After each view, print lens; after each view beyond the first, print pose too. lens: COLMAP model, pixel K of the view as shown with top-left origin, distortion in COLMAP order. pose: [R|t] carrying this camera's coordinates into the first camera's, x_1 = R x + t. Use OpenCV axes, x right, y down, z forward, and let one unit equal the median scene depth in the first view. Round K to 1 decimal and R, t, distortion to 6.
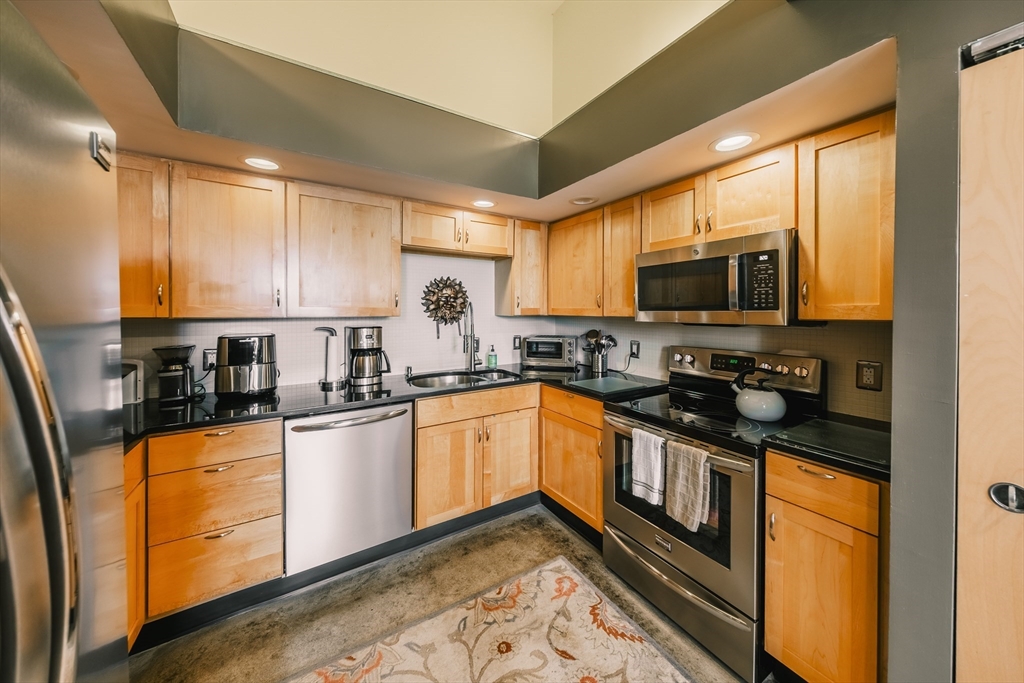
lens RADIAL K [[339.3, 0, 512.1], [0, 339.3, 312.3], [0, 0, 1]] dist [-0.020121, -0.000506]
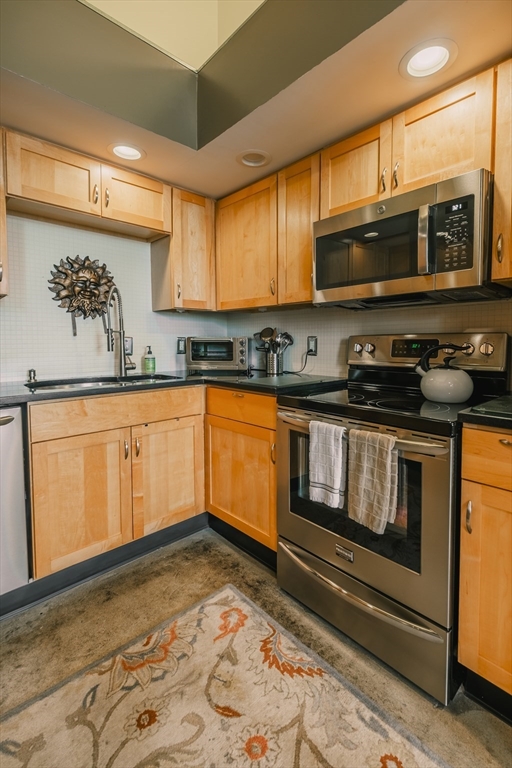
lens RADIAL K [[340.1, 0, 267.2], [0, 340.1, 353.7], [0, 0, 1]] dist [-0.011036, -0.001027]
pose [[0.976719, -0.008558, 0.214354, 0.070754], [0.001507, 0.999453, 0.033036, 0.136169], [-0.214520, -0.031944, 0.976197, 0.192372]]
